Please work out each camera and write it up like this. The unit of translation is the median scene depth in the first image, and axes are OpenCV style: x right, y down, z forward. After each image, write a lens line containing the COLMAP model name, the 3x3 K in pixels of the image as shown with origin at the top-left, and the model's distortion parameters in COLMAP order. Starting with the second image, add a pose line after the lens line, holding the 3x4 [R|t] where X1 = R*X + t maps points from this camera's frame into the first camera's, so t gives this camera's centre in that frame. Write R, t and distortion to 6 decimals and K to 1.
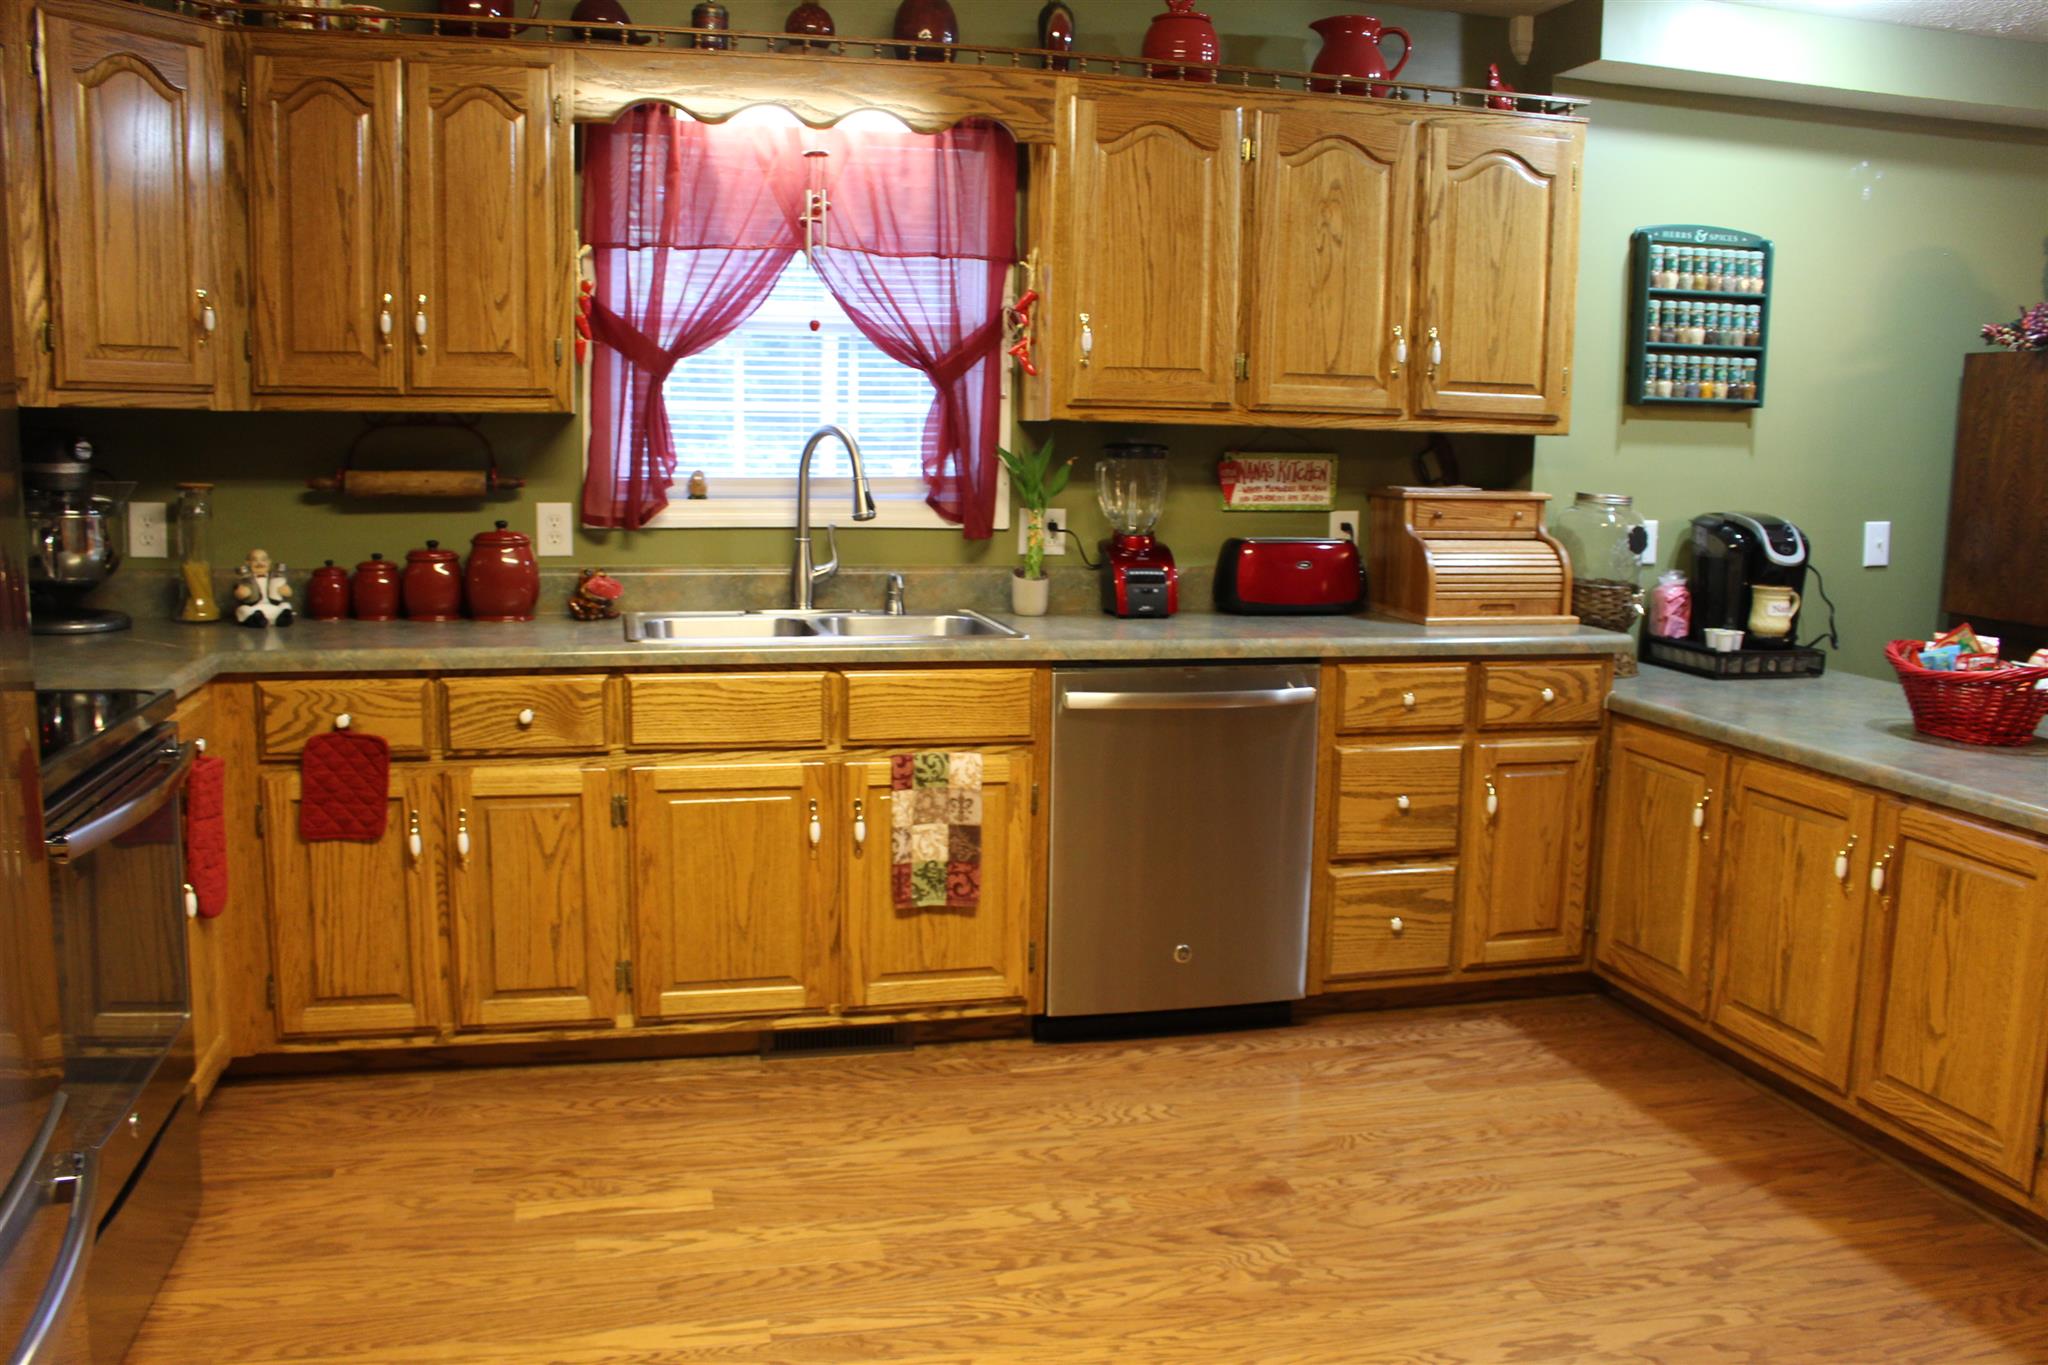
lens RADIAL K [[1684.2, 0, 1026.8], [0, 1684.2, 680.0], [0, 0, 1]] dist [-0.149224, 0.102781]
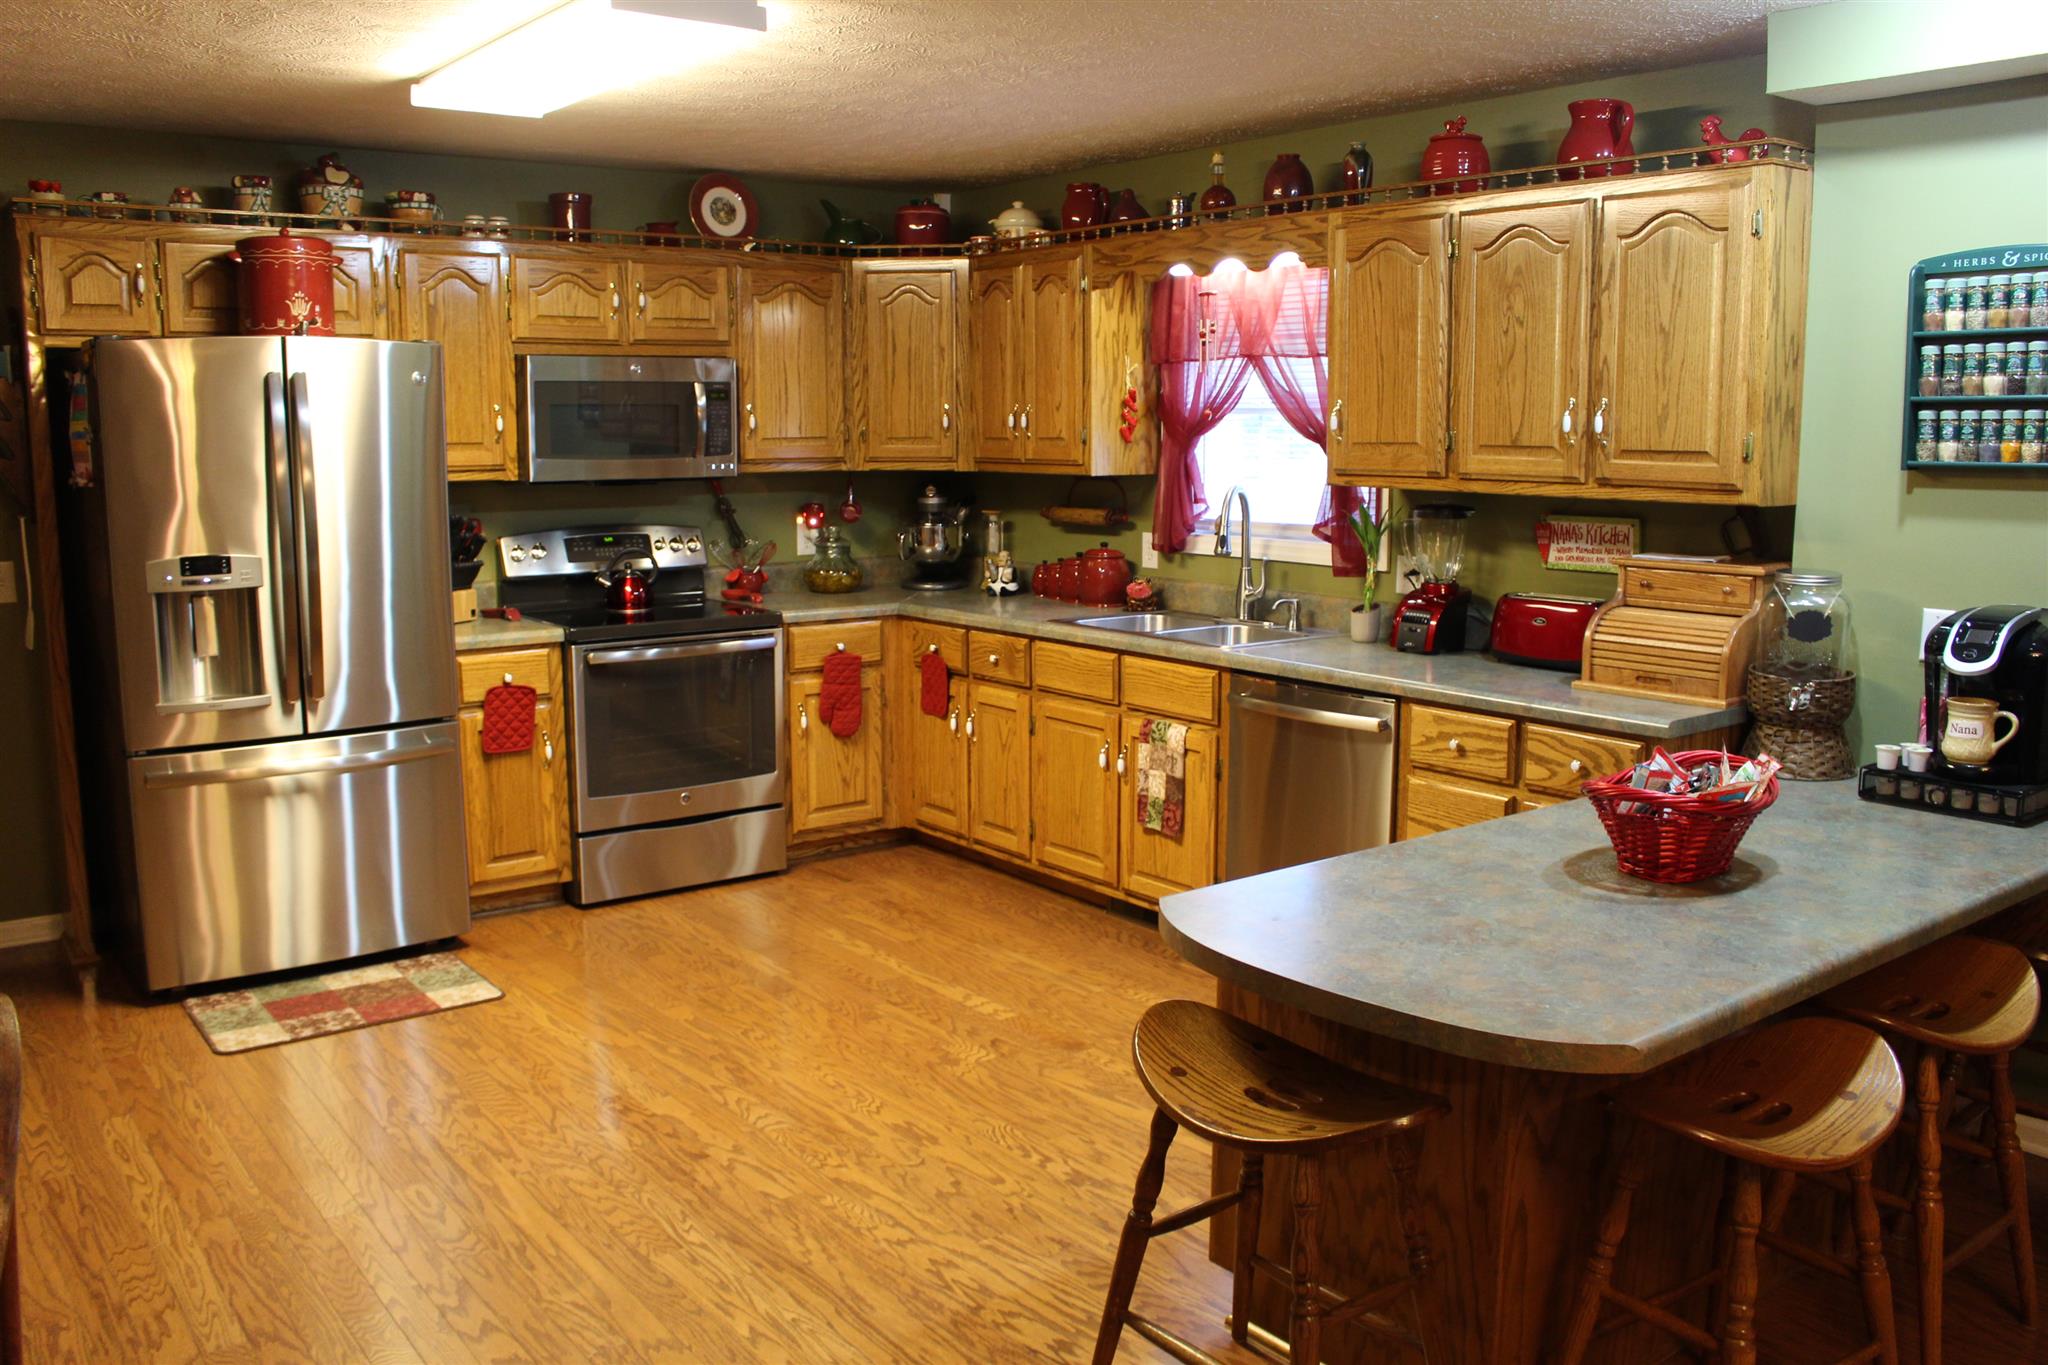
lens RADIAL K [[1684.2, 0, 1021.3], [0, 1684.2, 678.3], [0, 0, 1]] dist [-0.149224, 0.102781]
pose [[0.397730, 0.117631, -0.909931, 1.072182], [-0.126698, 0.989288, 0.072510, -0.072396], [0.908713, 0.086447, 0.408373, 0.287302]]
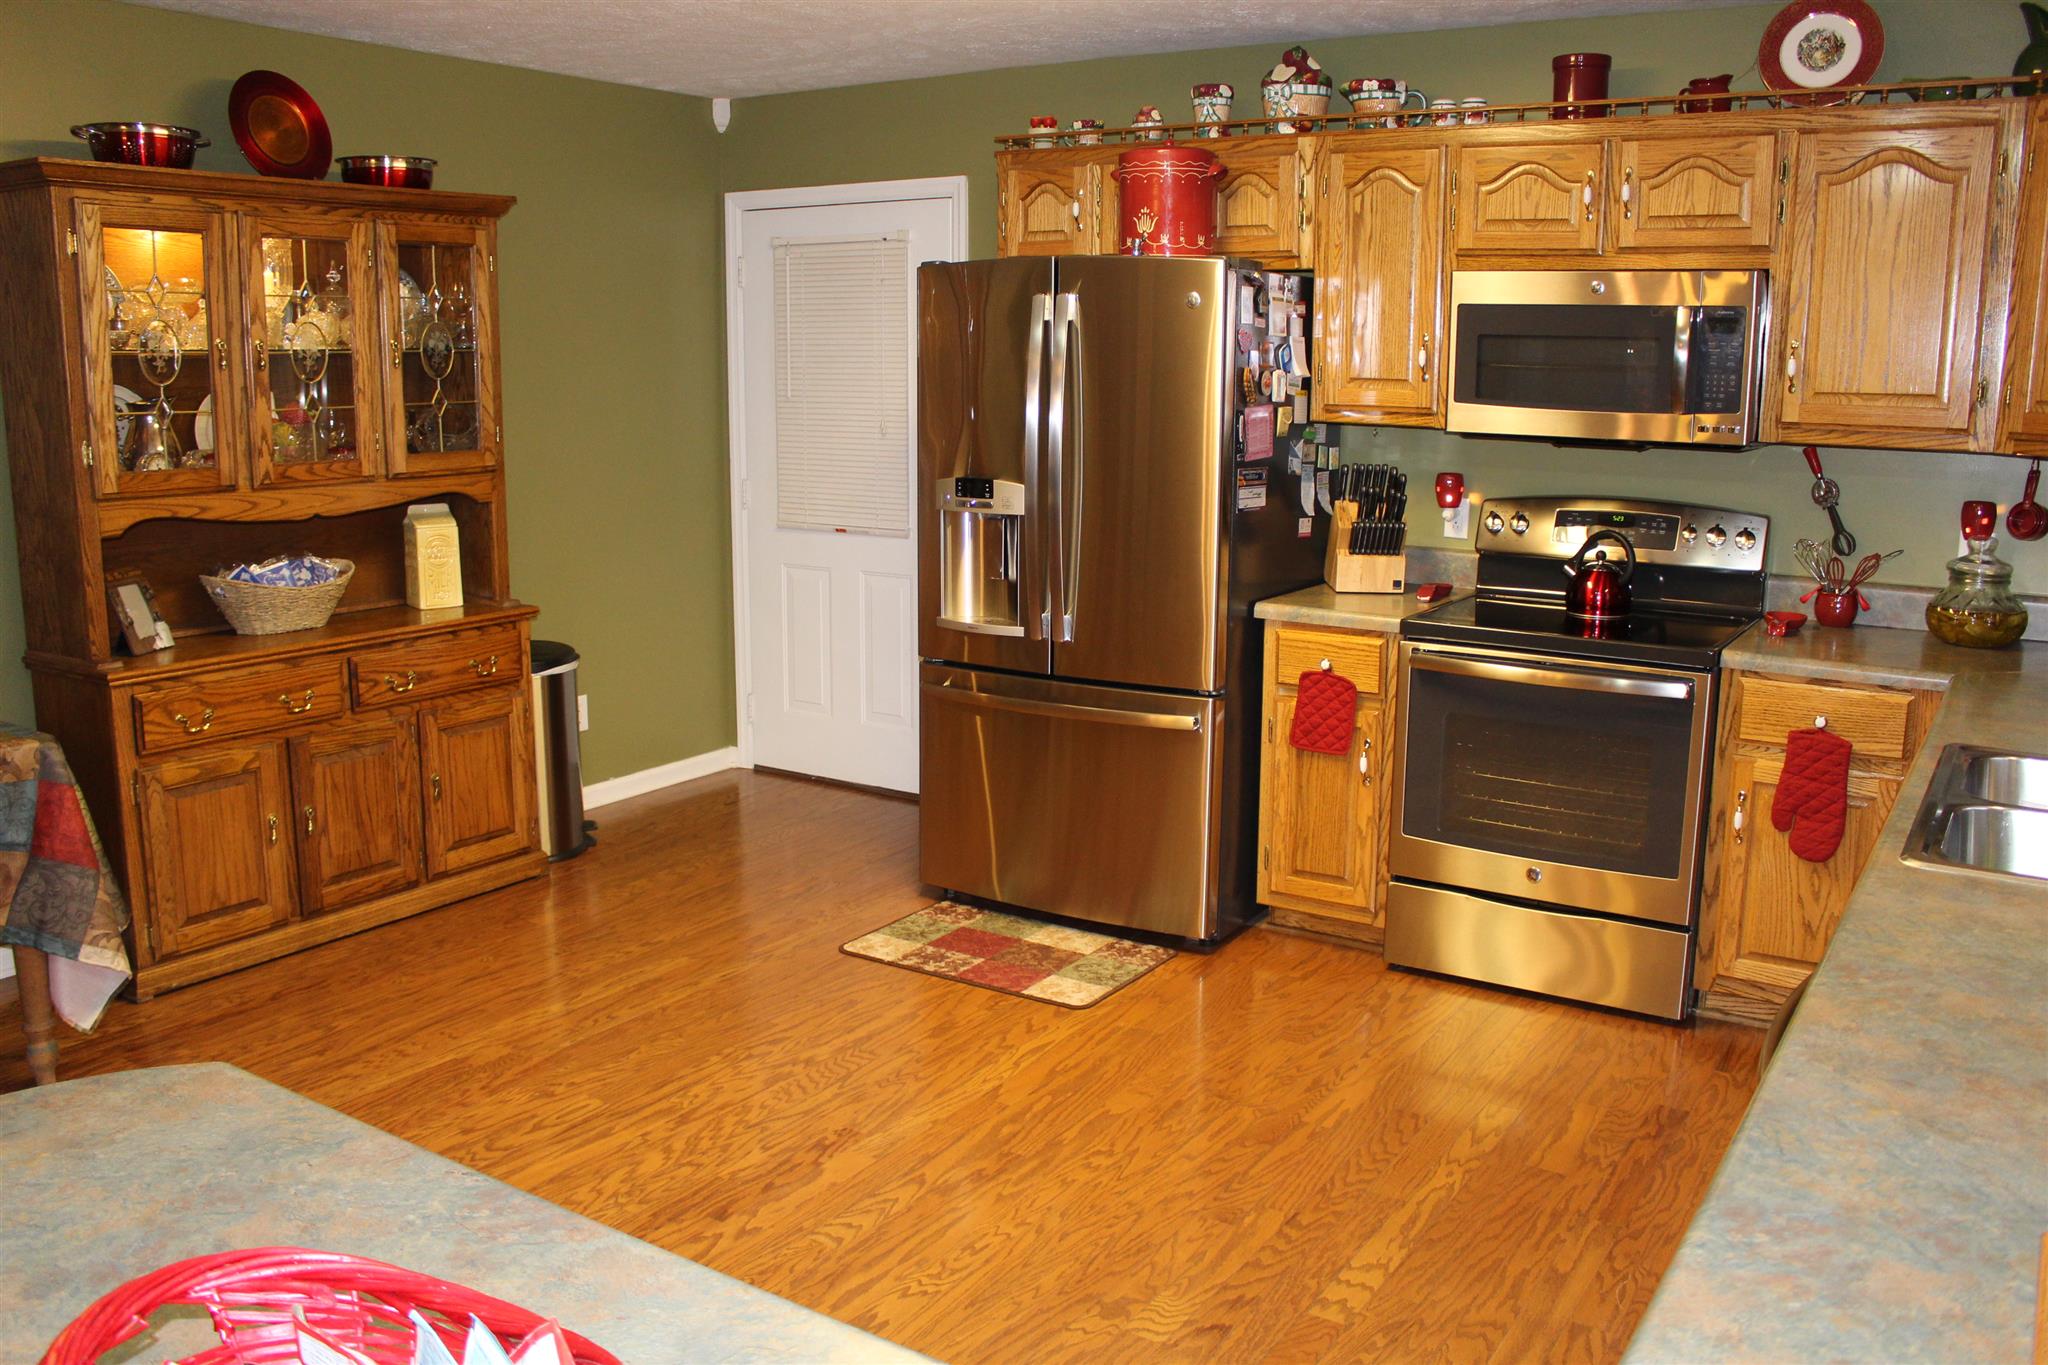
lens RADIAL K [[1684.2, 0, 1008.4], [0, 1684.2, 685.1], [0, 0, 1]] dist [-0.149224, 0.102781]
pose [[-0.731469, 0.108915, -0.673120, 0.595881], [-0.121156, 0.950694, 0.285487, -0.203741], [0.671025, 0.290378, -0.682207, 1.084718]]
